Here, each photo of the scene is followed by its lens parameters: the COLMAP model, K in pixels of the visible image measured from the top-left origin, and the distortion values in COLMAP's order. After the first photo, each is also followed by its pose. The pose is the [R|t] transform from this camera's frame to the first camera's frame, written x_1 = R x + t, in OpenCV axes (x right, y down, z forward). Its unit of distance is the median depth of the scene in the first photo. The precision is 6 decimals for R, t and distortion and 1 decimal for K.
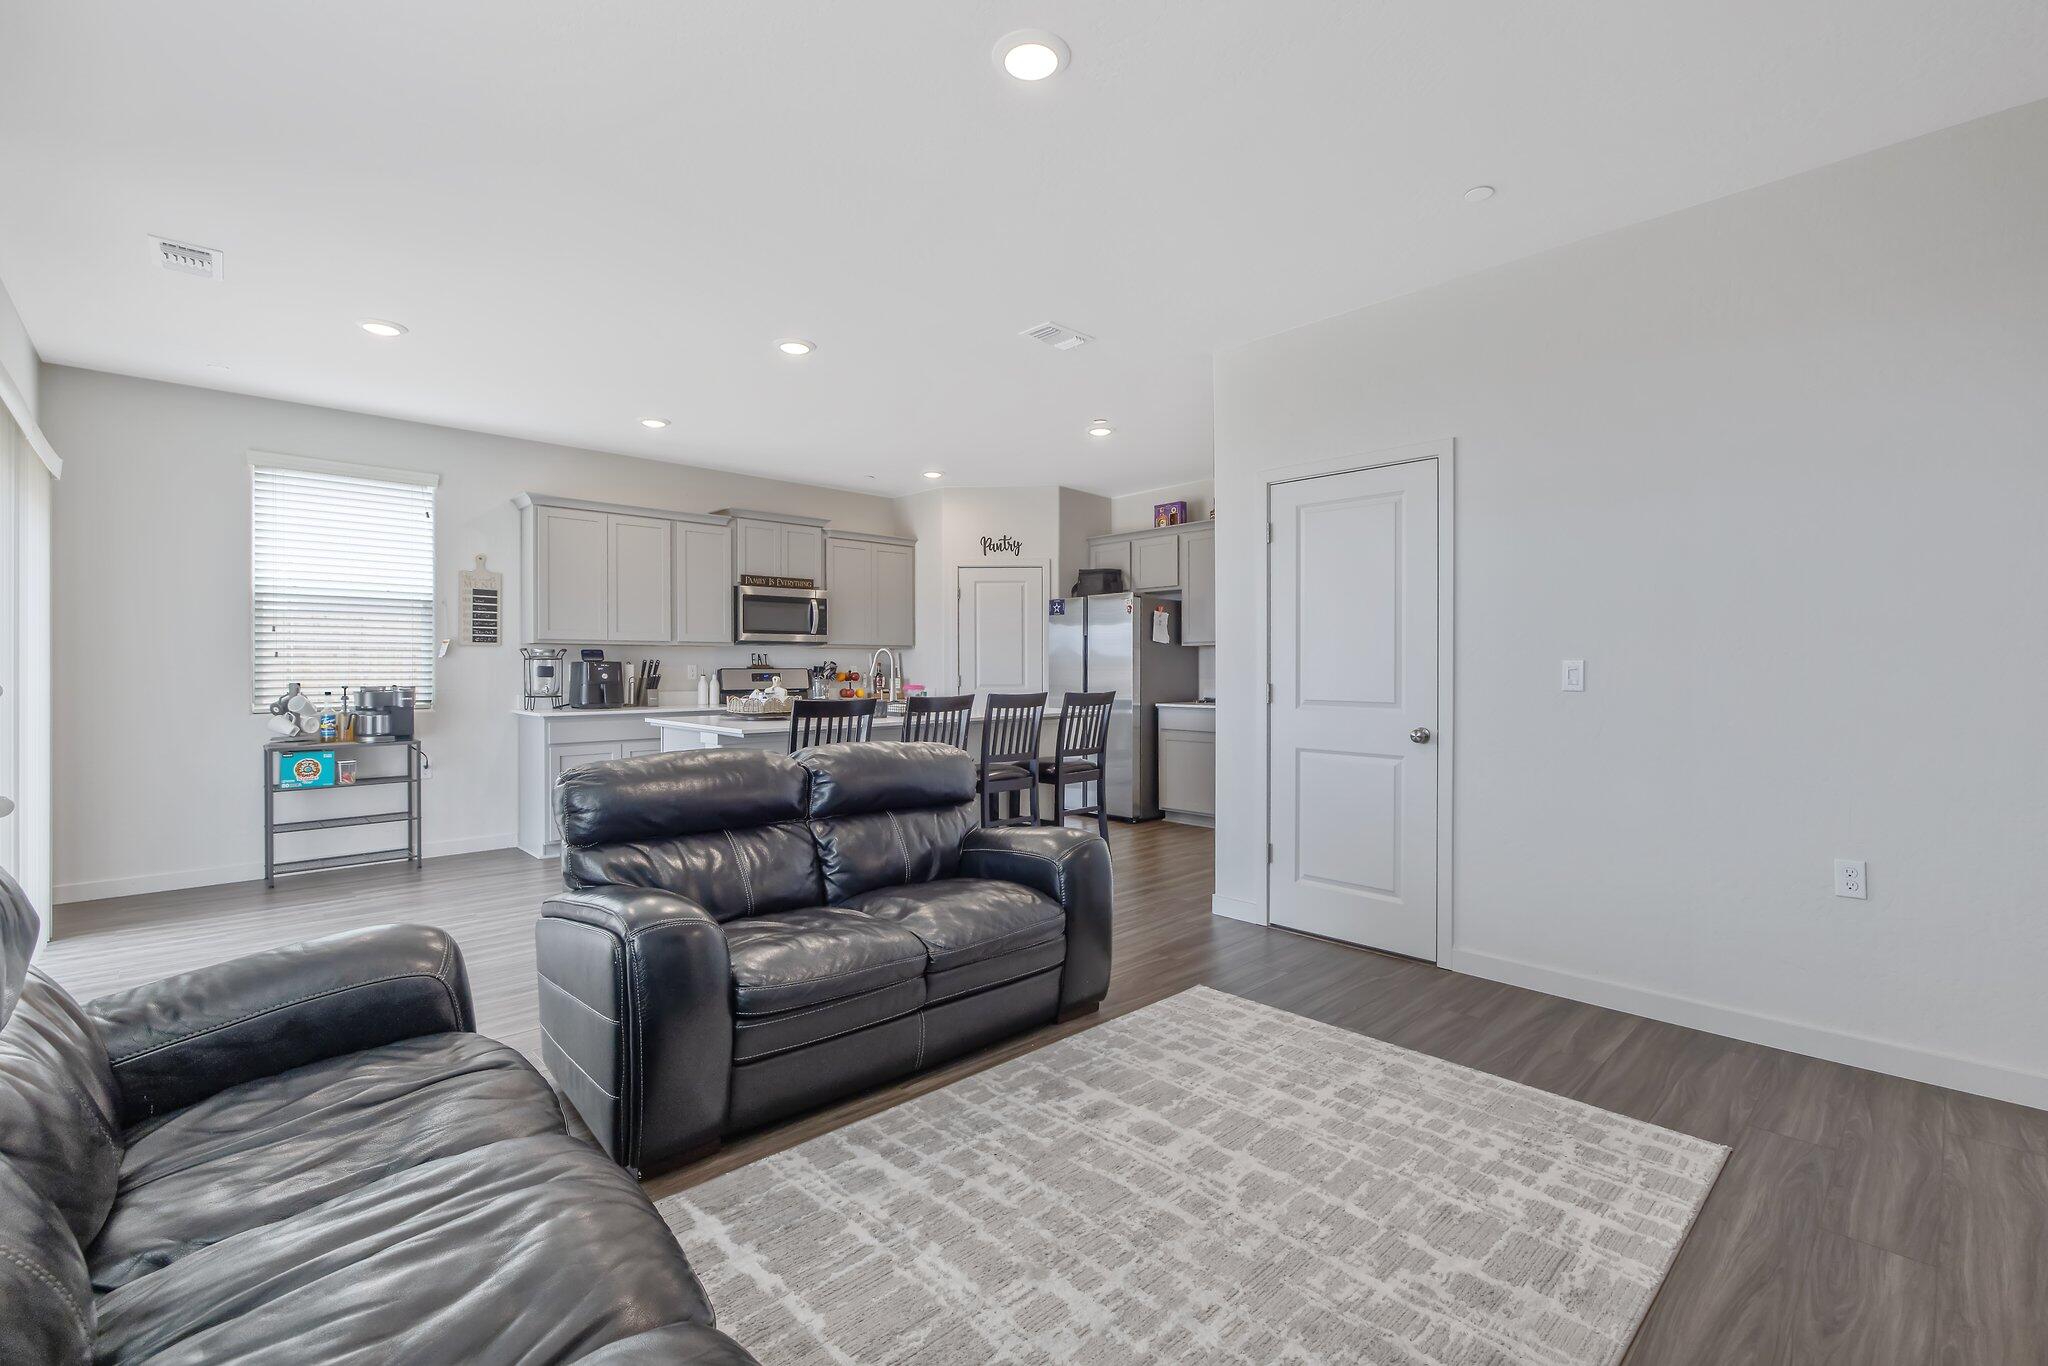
lens RADIAL K [[887.8, 0, 1017.4], [0, 887.8, 674.6], [0, 0, 1]] dist [0.001650, -0.001947]
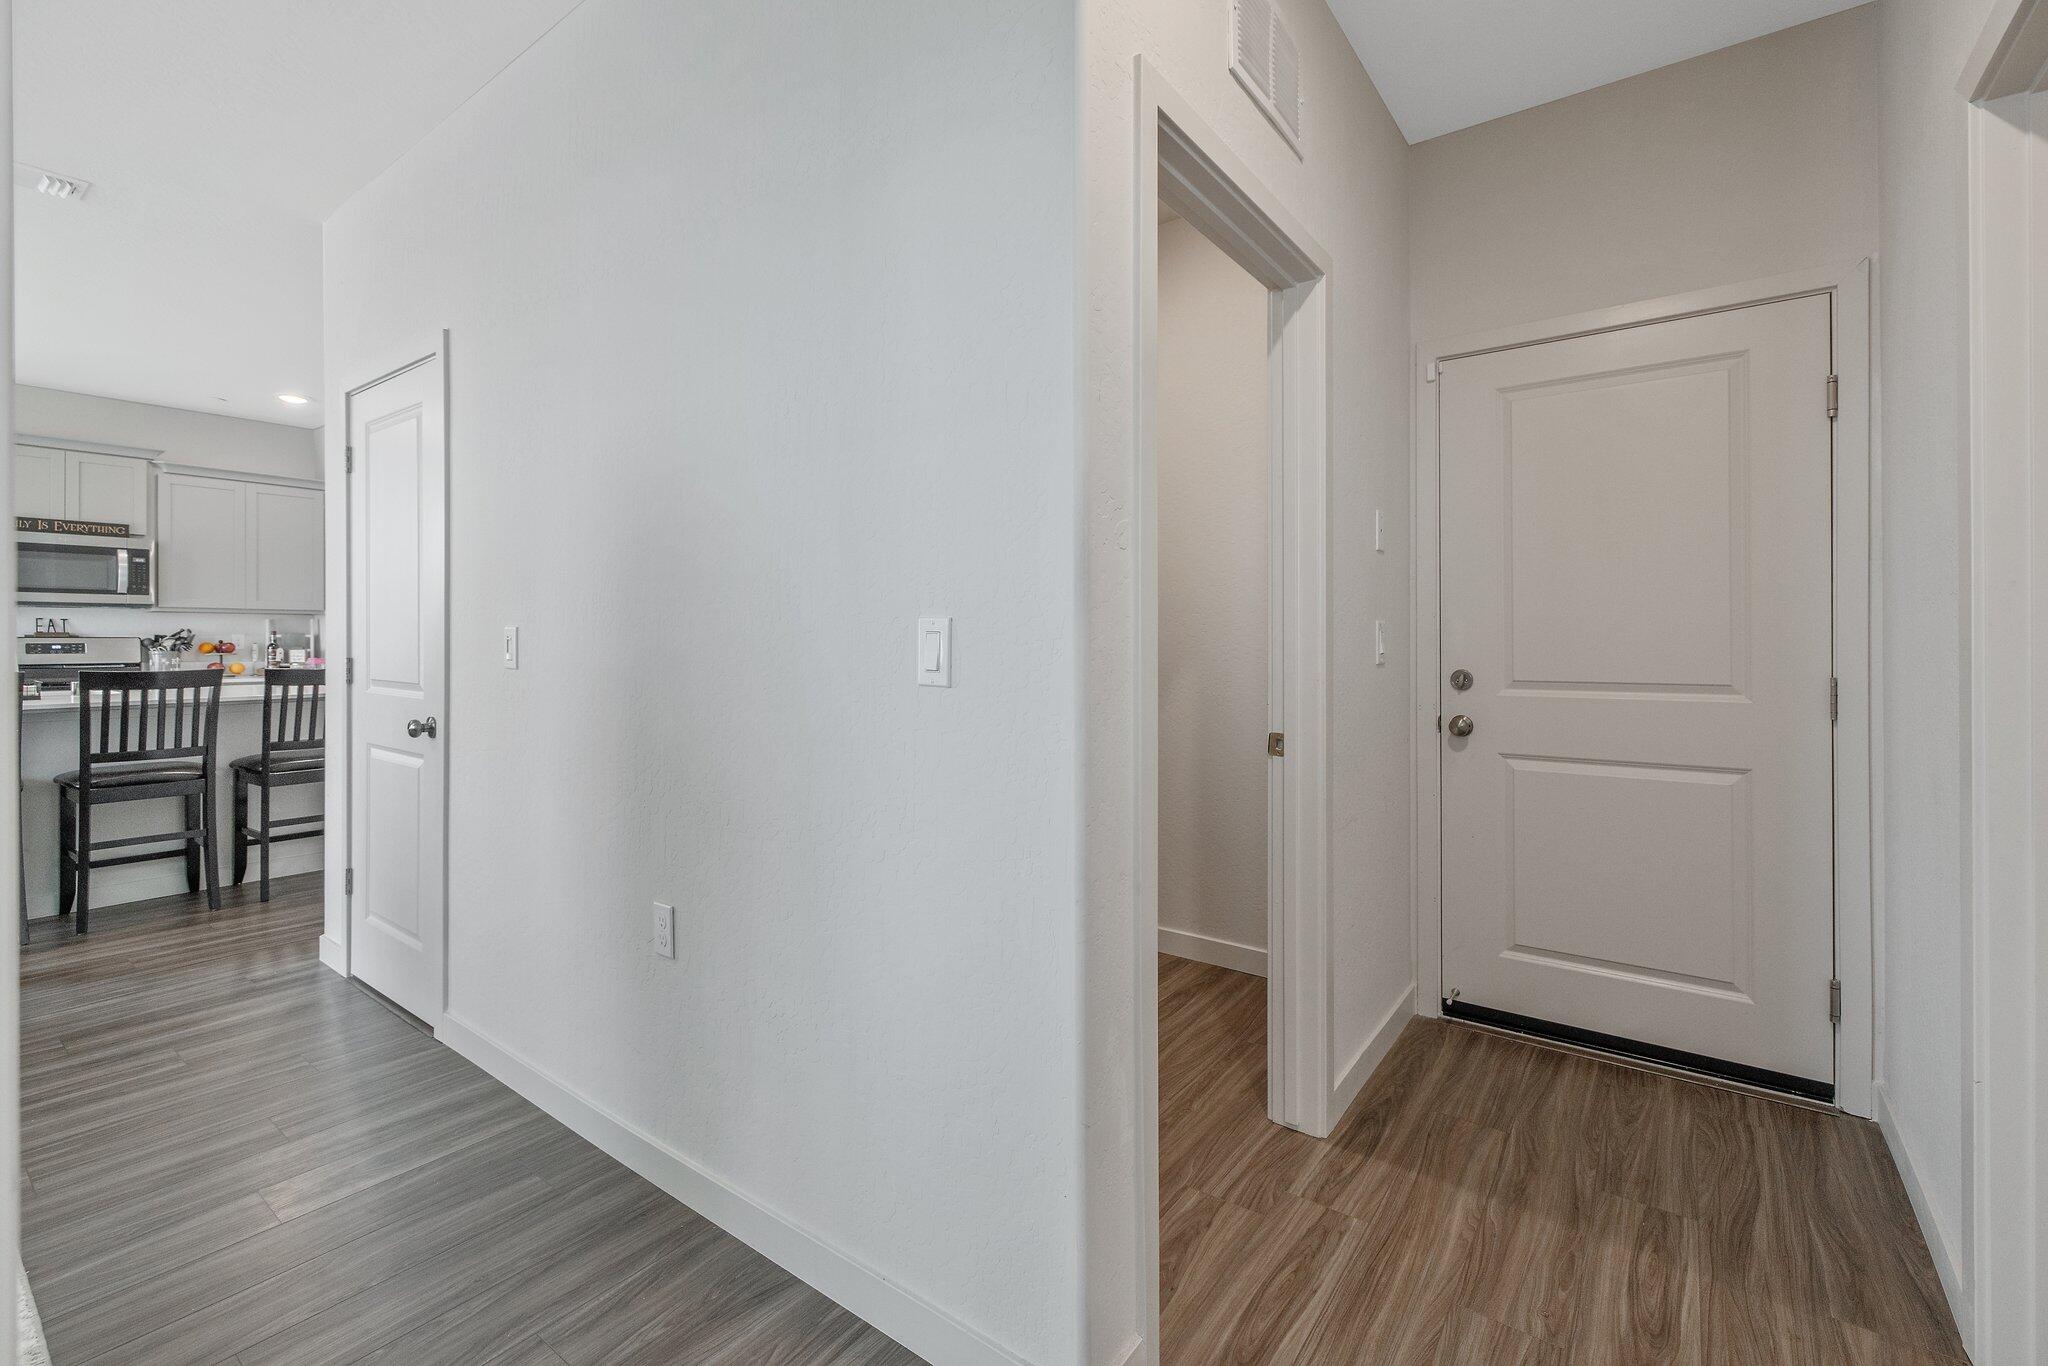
lens RADIAL K [[887.8, 0, 1015.5], [0, 887.8, 638.3], [0, 0, 1]] dist [0.001650, -0.001947]
pose [[0.985473, 0.001997, 0.169819, 0.441200], [-0.000639, 0.999967, -0.008051, -0.000172], [-0.169829, 0.007826, 0.985442, 0.093450]]
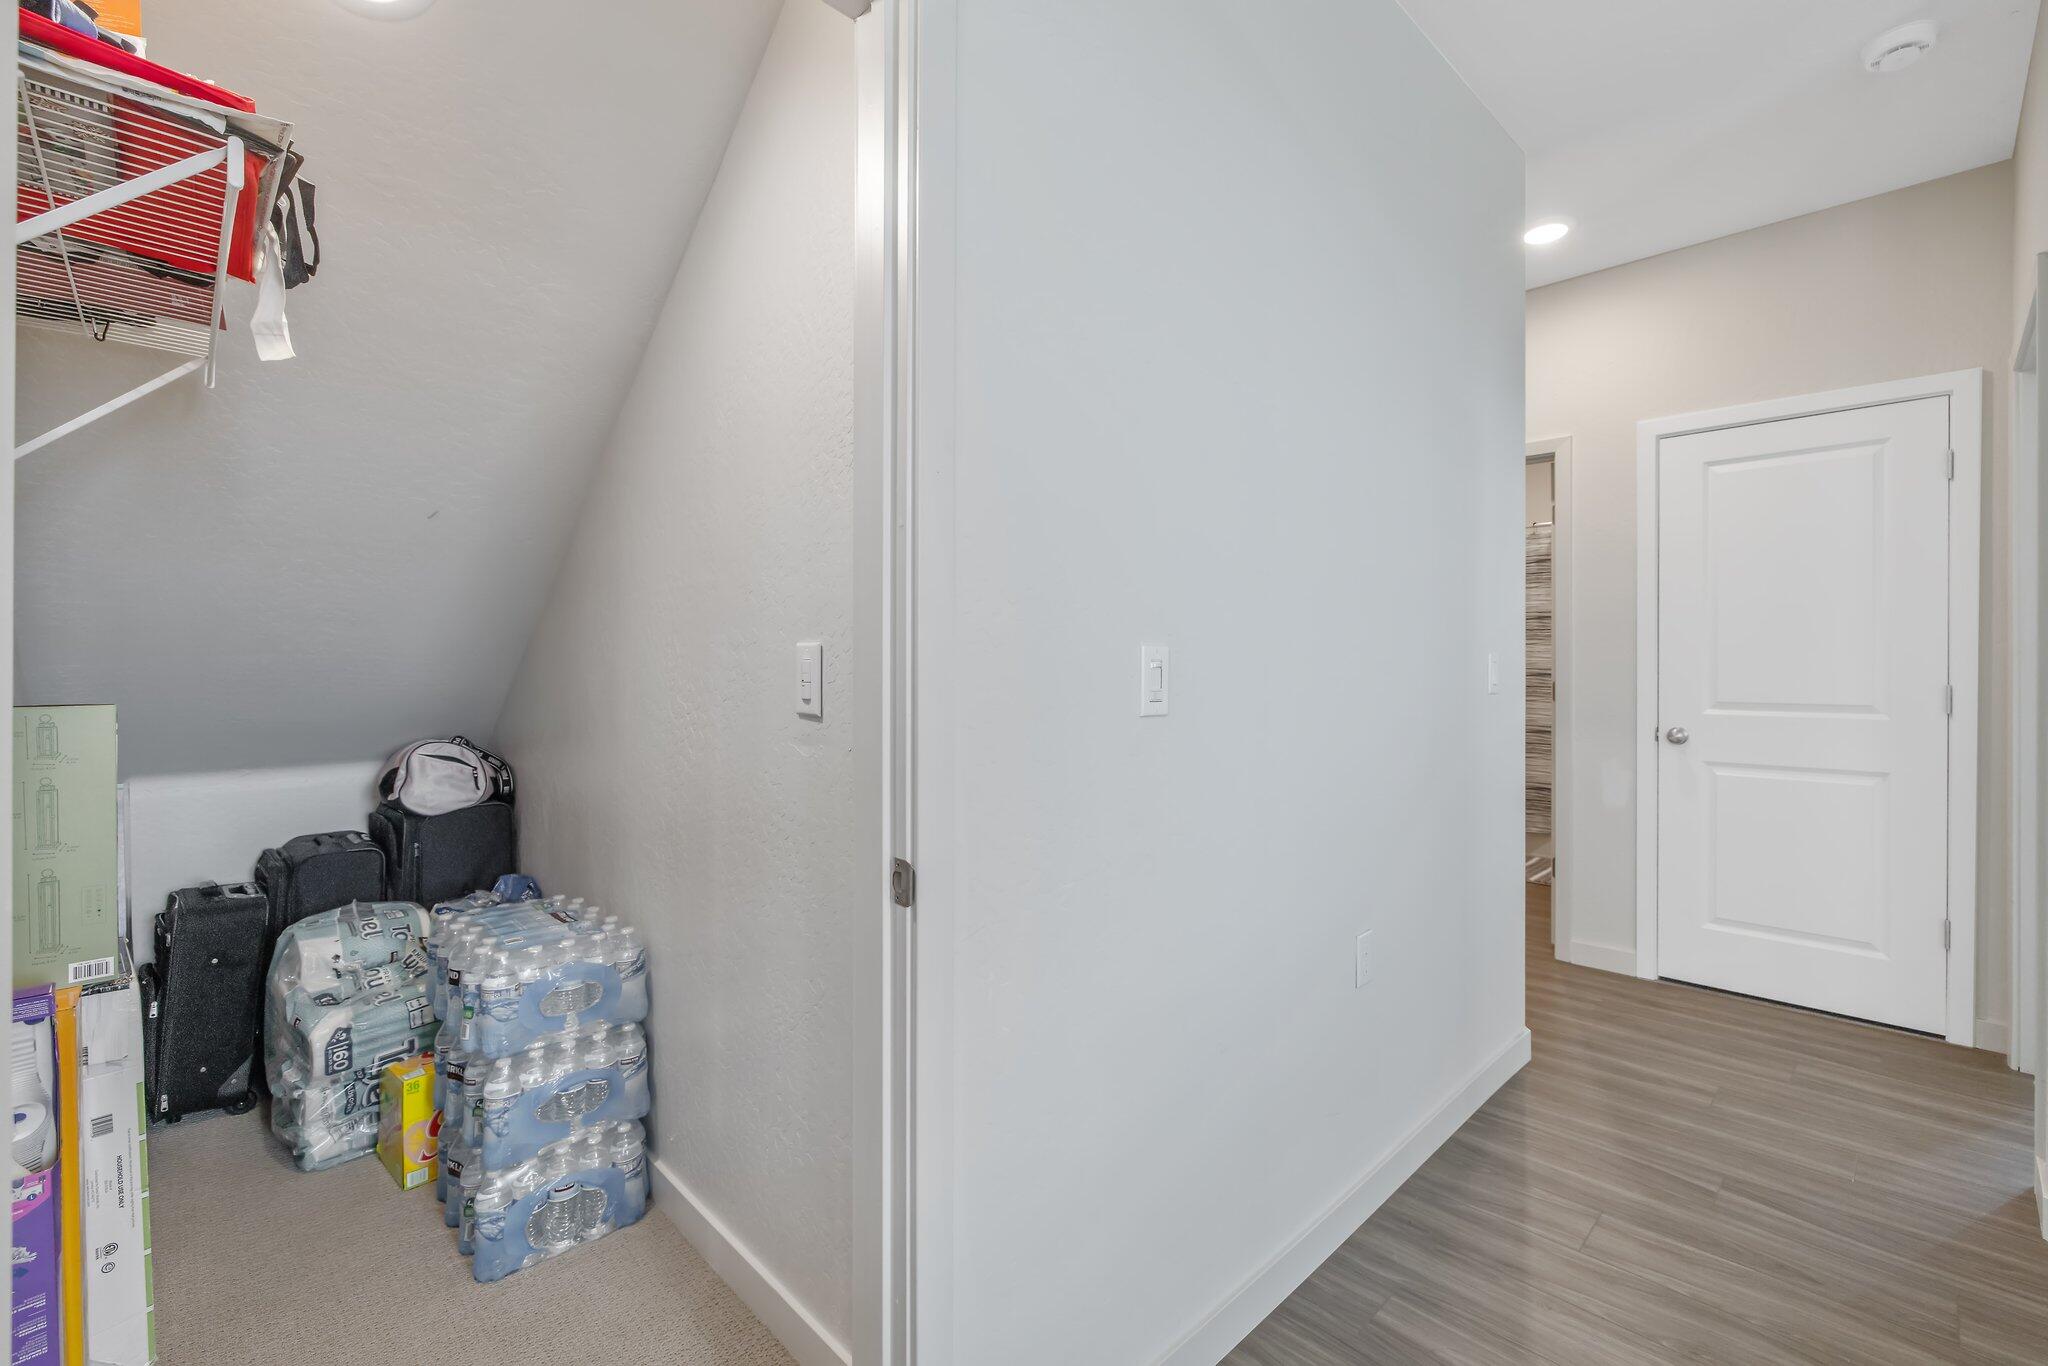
lens RADIAL K [[887.8, 0, 1014.9], [0, 887.8, 672.4], [0, 0, 1]] dist [0.001650, -0.001947]
pose [[-0.019871, -0.004664, 0.999792, 0.090116], [0.011513, 0.999922, 0.004893, -0.004581], [-0.999736, 0.011608, -0.019816, 0.517294]]
